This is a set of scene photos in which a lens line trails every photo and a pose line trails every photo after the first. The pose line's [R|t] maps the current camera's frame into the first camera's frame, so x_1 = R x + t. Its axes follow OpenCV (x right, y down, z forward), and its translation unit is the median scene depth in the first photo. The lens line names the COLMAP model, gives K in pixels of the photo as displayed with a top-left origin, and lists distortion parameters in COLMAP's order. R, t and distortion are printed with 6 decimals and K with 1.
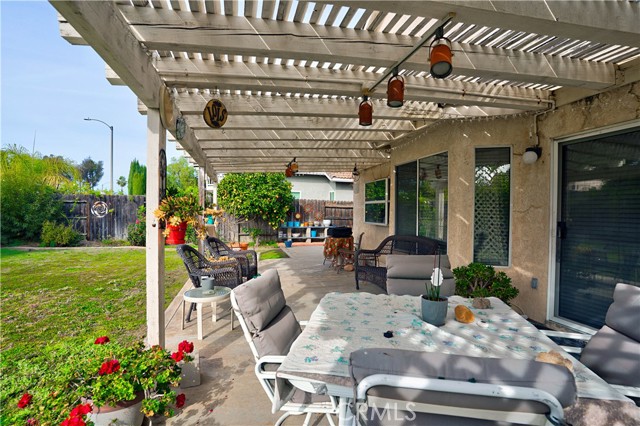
lens RADIAL K [[317.0, 0, 320.0], [0, 317.0, 213.0], [0, 0, 1]] dist [-0.082291, 0.039129]
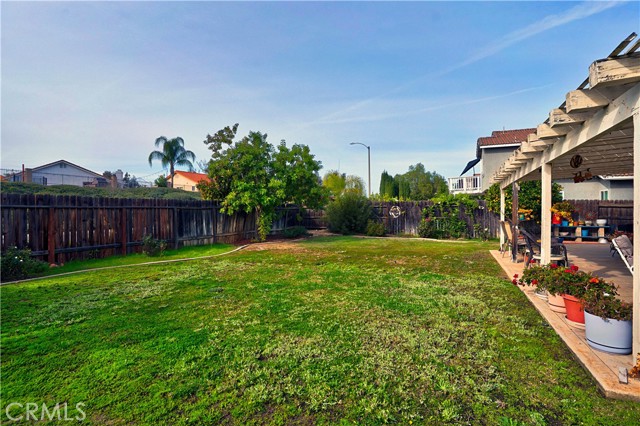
lens RADIAL K [[317.0, 0, 320.0], [0, 317.0, 213.0], [0, 0, 1]] dist [-0.082291, 0.039129]
pose [[0.782512, -0.011094, -0.622537, -0.077434], [0.005833, 0.999928, -0.010488, 0.006261], [0.622608, 0.004575, 0.782520, -0.303019]]
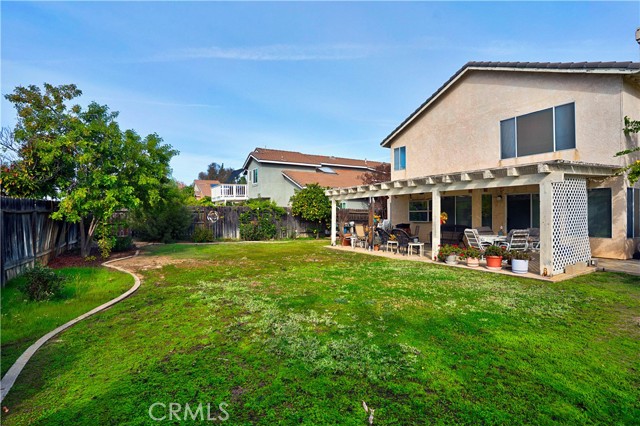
lens RADIAL K [[317.0, 0, 320.0], [0, 317.0, 213.0], [0, 0, 1]] dist [-0.082291, 0.039129]
pose [[0.959869, -0.009826, 0.280277, -0.573154], [0.013727, 0.999834, -0.011958, -0.004295], [-0.280113, 0.015325, 0.959845, -0.450607]]
